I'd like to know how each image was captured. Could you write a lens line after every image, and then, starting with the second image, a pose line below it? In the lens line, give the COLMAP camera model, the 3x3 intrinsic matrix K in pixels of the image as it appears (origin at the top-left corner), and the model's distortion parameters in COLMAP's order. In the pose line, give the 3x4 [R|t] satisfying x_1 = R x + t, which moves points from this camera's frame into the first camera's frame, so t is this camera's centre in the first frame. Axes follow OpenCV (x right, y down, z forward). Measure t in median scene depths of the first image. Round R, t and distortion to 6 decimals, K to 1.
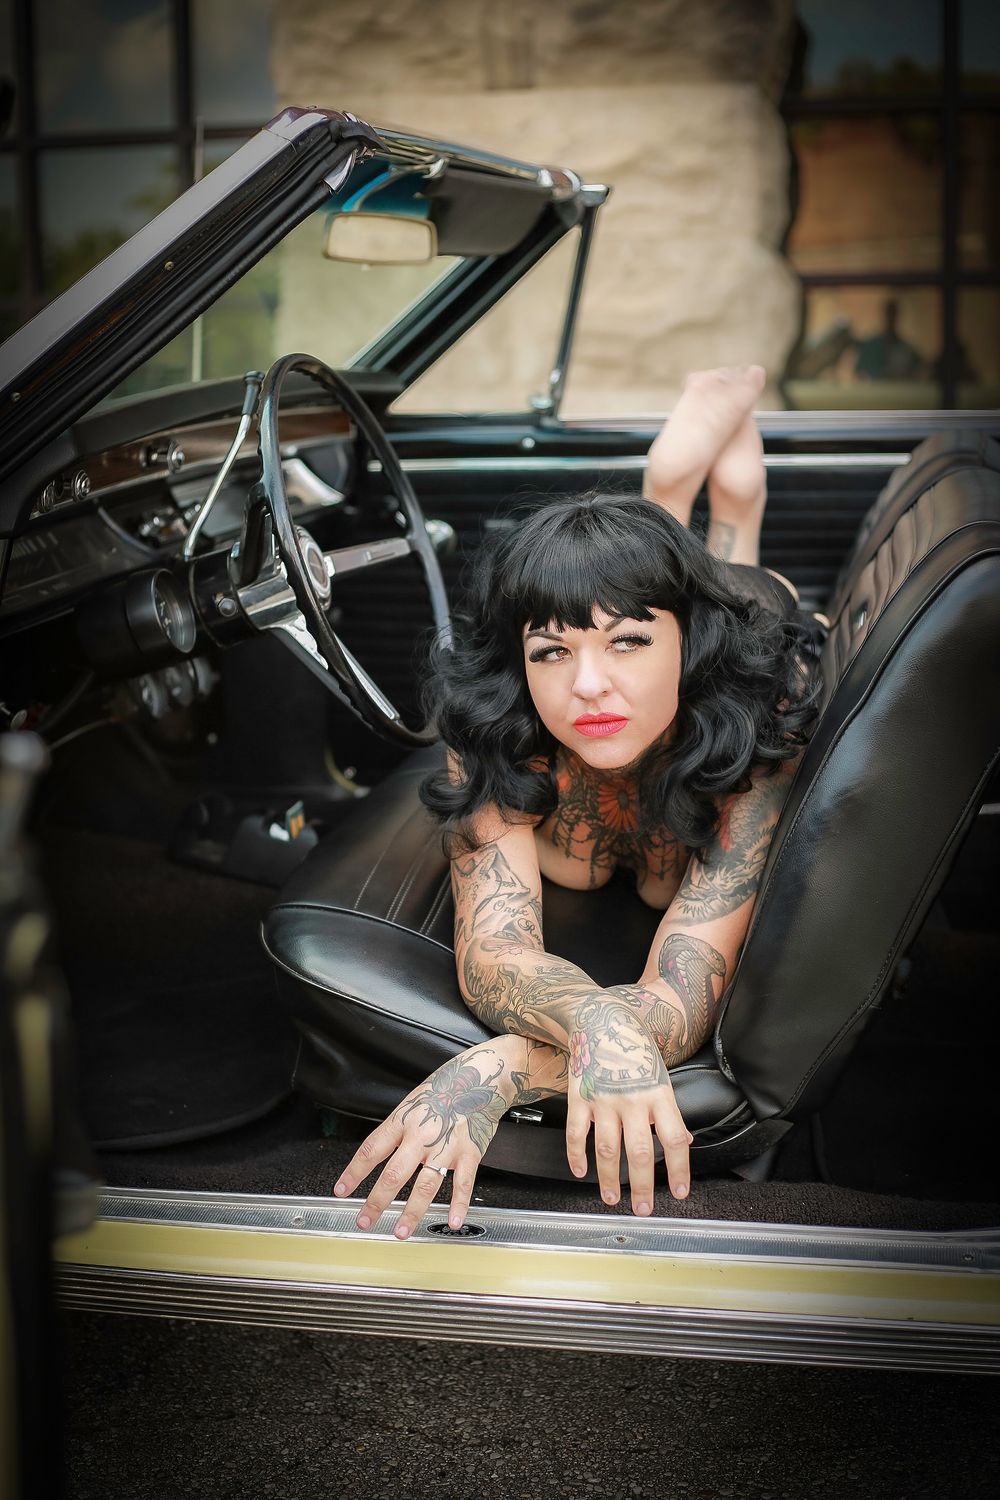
lens RADIAL K [[2264.5, 0, 500.0], [0, 2264.5, 750.0], [0, 0, 1]] dist [-0.125965, 0.069772]
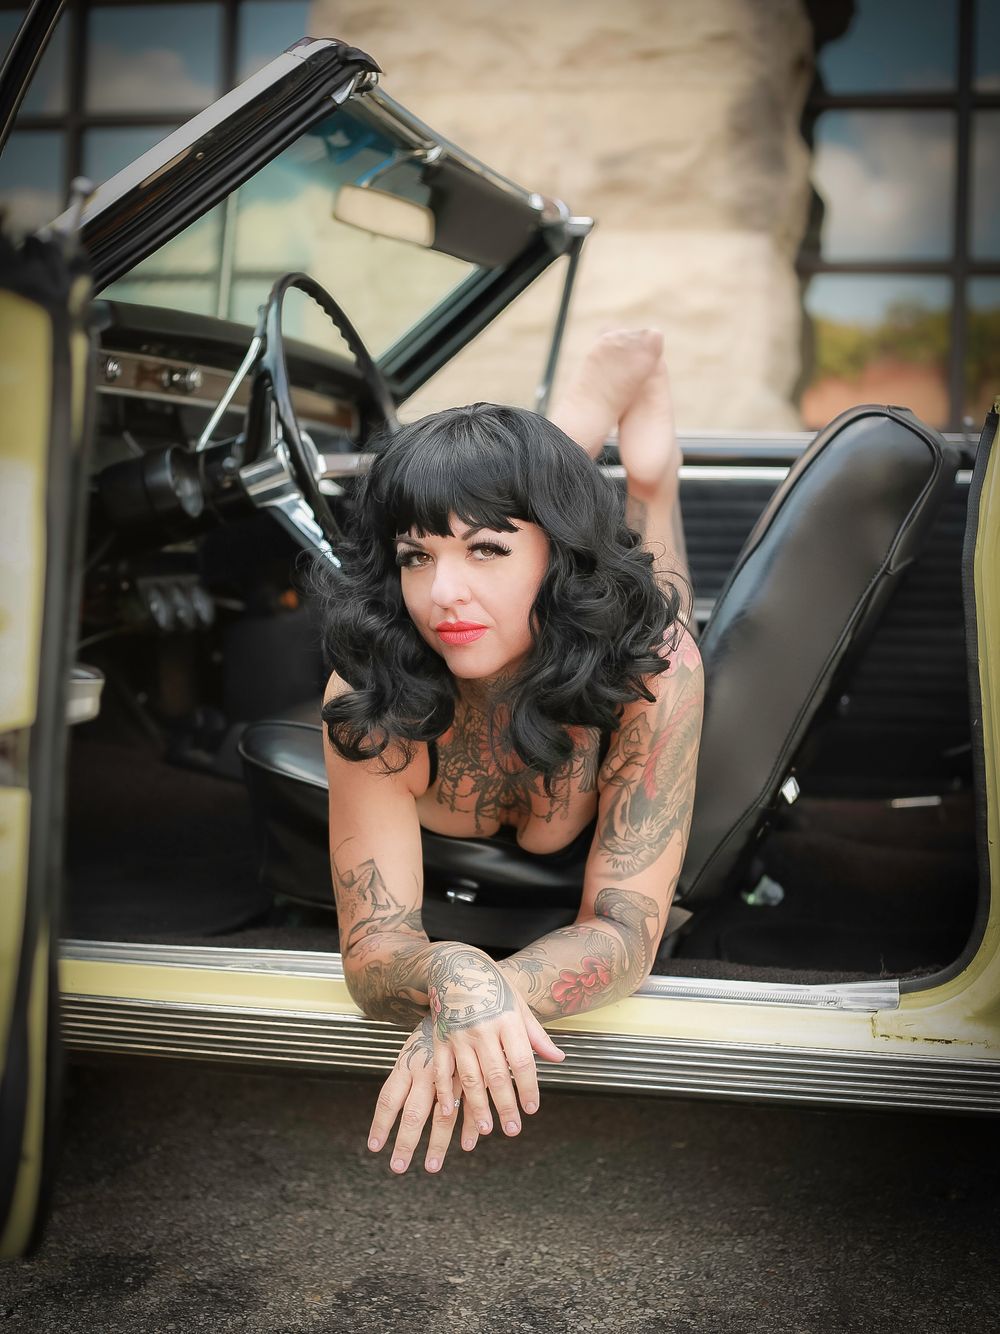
lens RADIAL K [[2341.0, 0, 500.0], [0, 2341.0, 667.0], [0, 0, 1]] dist [-0.043455, -0.337000]
pose [[0.998826, 0.047083, -0.011426, 0.035863], [-0.048190, 0.989843, -0.133749, 0.183882], [0.005012, 0.134143, 0.990949, -0.180111]]
